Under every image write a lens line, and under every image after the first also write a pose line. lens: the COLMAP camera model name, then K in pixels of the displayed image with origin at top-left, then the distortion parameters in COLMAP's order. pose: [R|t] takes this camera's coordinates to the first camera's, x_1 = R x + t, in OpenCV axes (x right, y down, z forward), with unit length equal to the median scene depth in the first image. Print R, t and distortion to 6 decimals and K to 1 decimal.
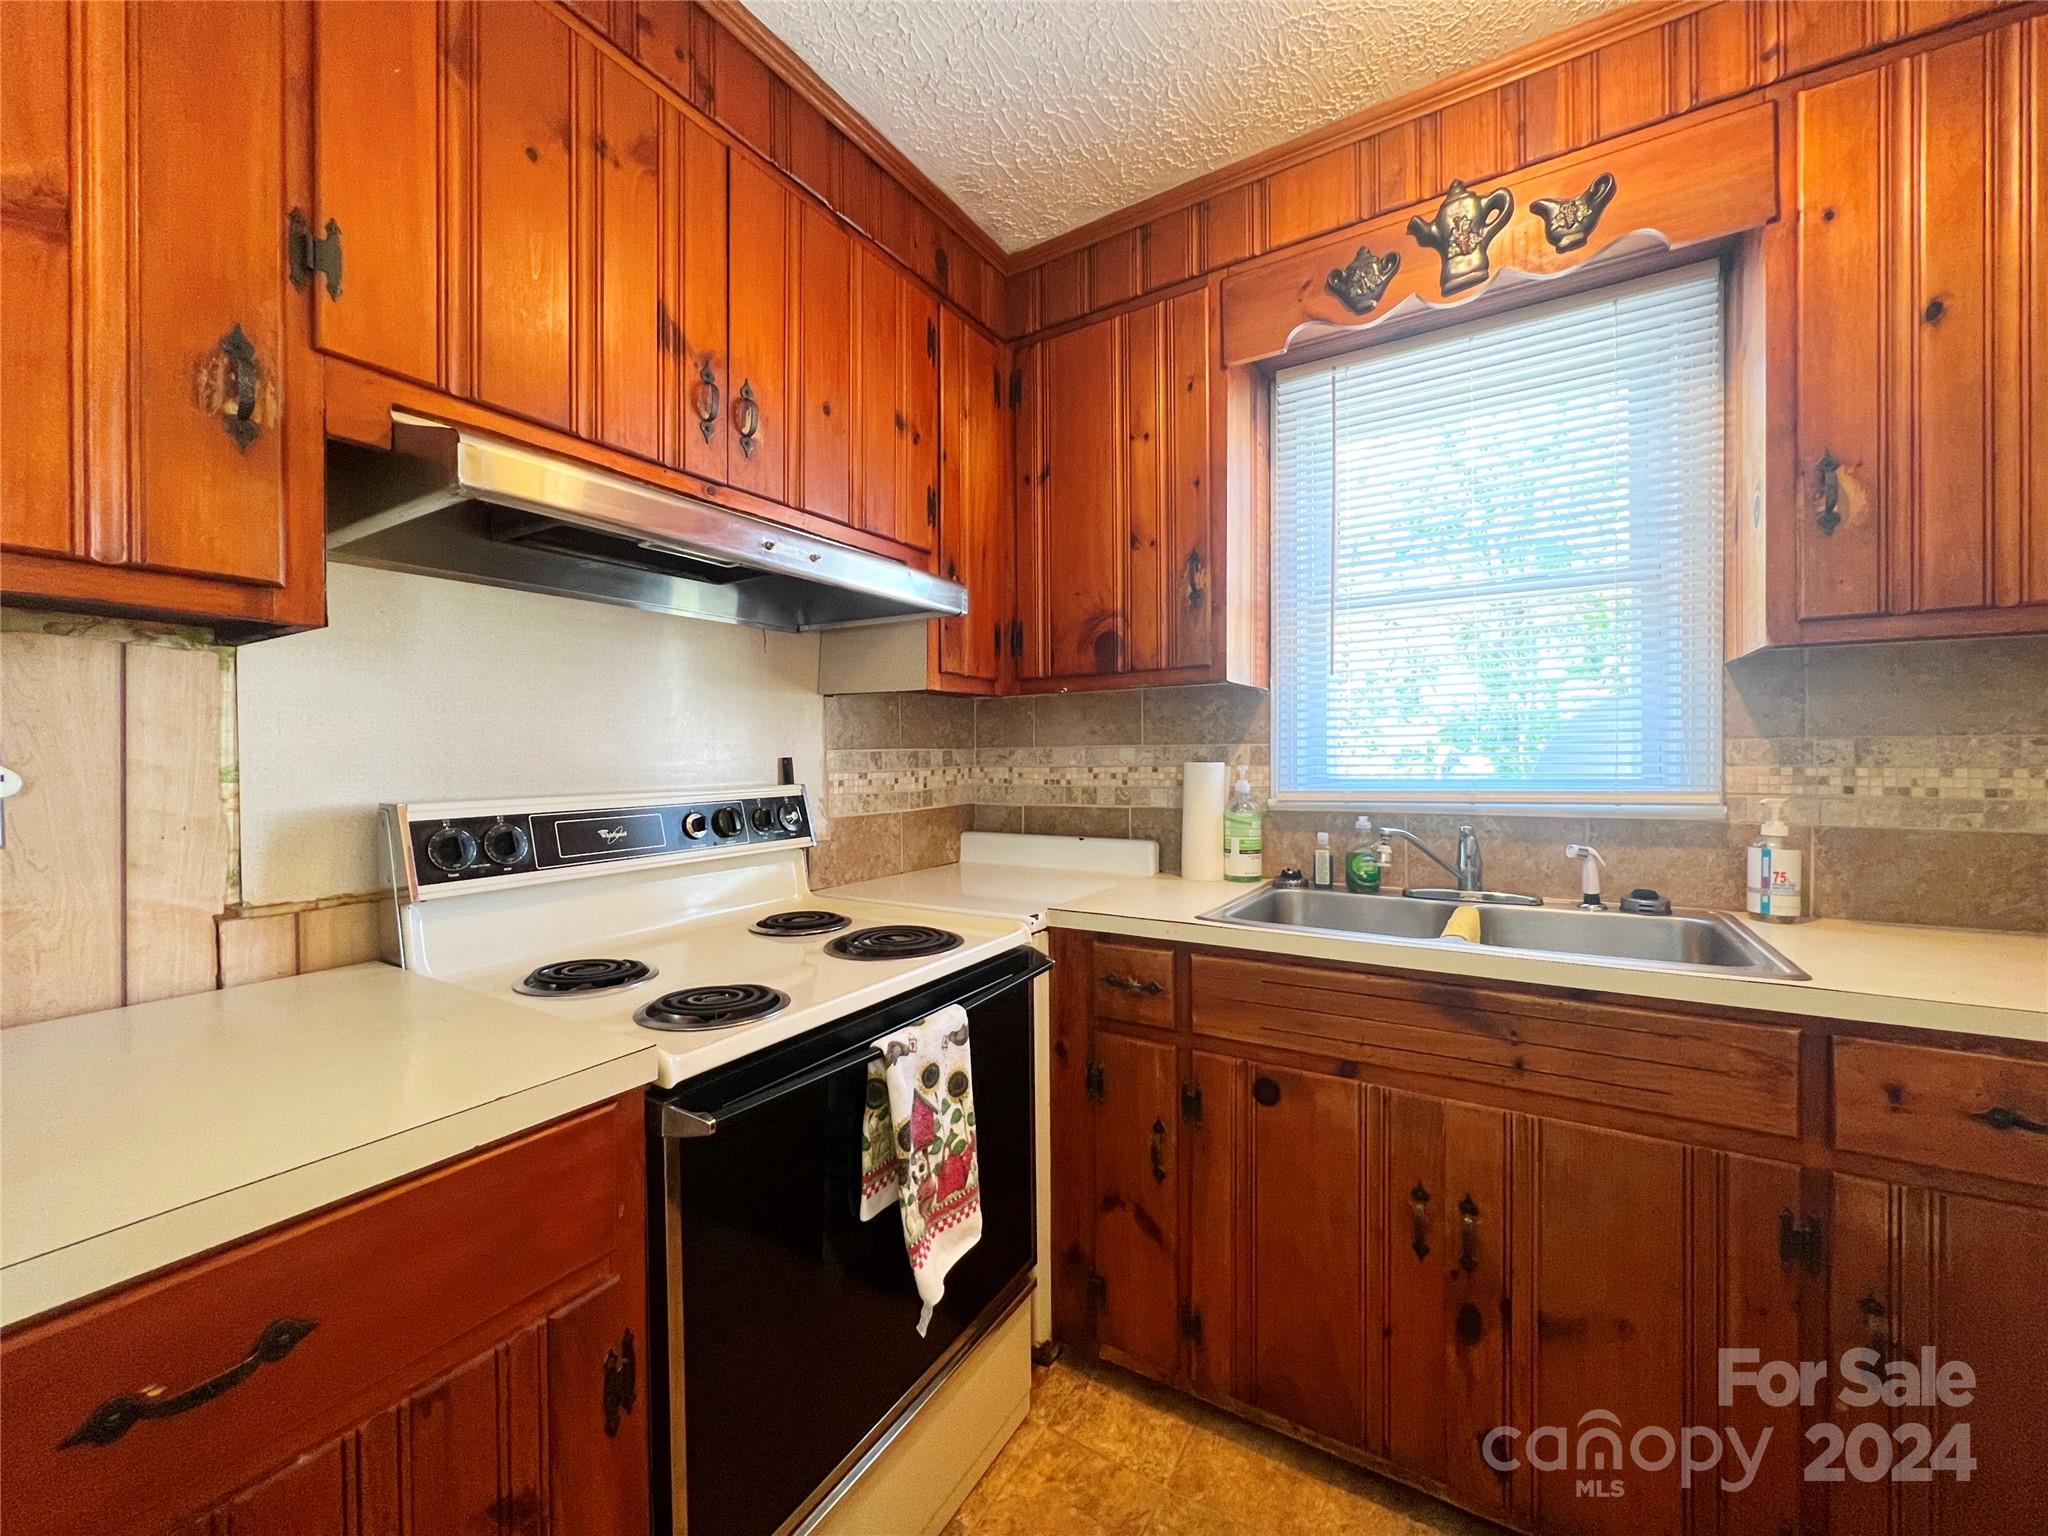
lens RADIAL K [[819.6, 0, 1021.9], [0, 819.6, 764.7], [0, 0, 1]] dist [-0.000730, -0.000107]
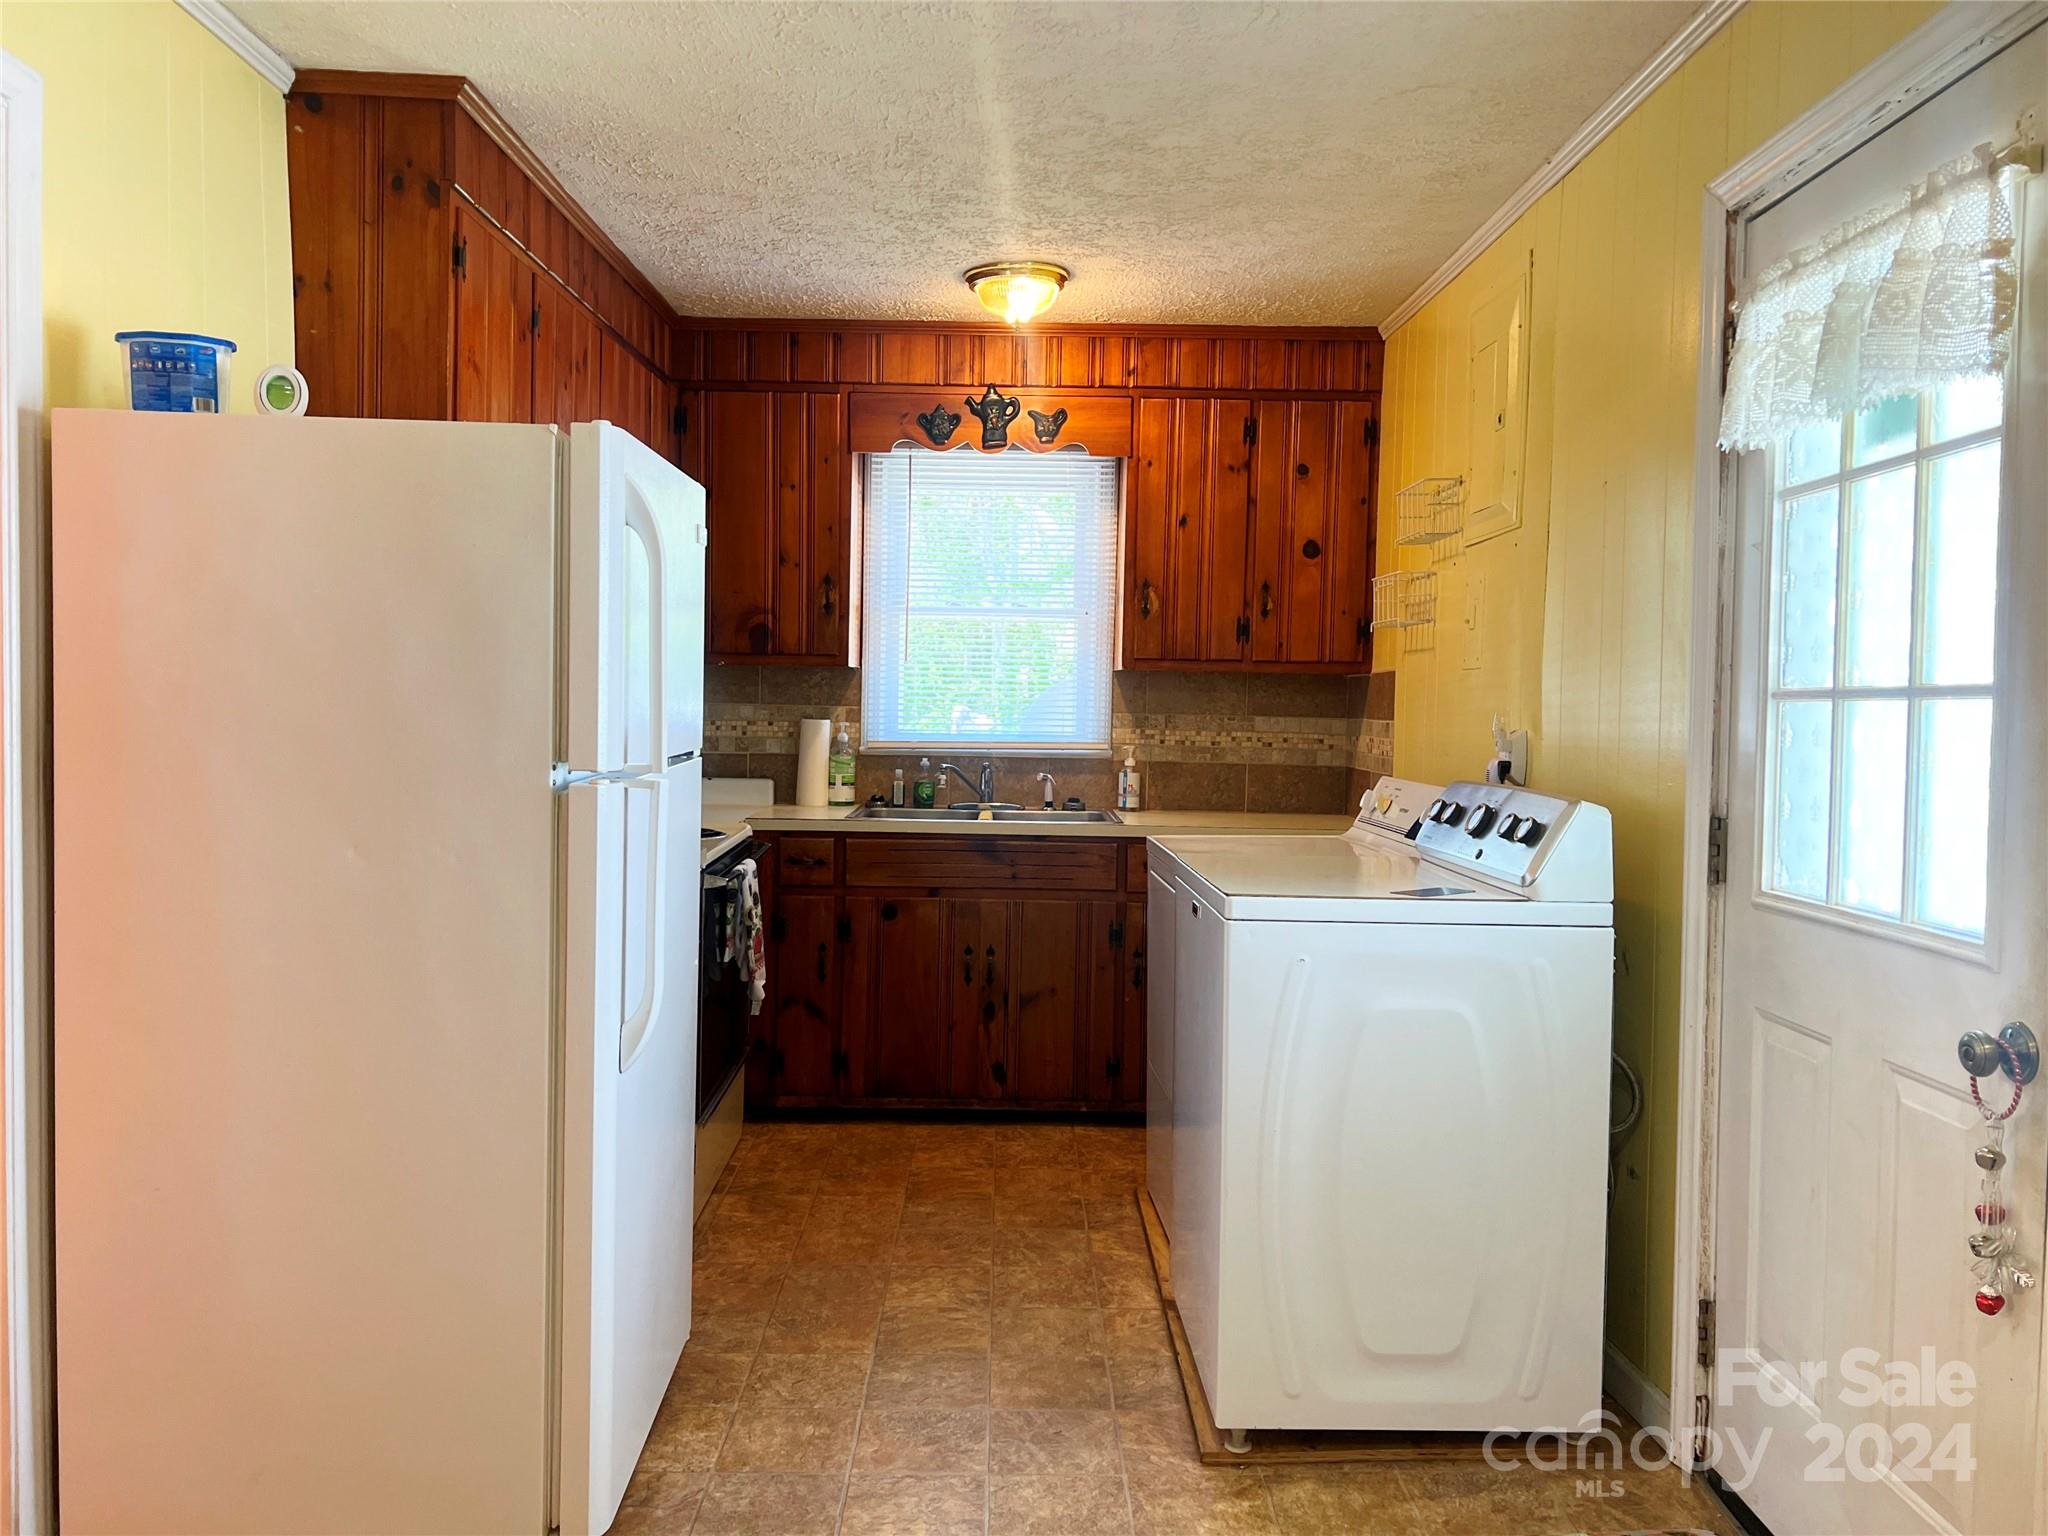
lens RADIAL K [[1570.7, 0, 1025.3], [0, 1570.7, 765.7], [0, 0, 1]] dist [0.043337, -0.053751]
pose [[0.841381, -0.002882, 0.540435, -1.167739], [-0.022160, 0.998961, 0.039827, -0.048887], [-0.539988, -0.045486, 0.840443, -1.803234]]
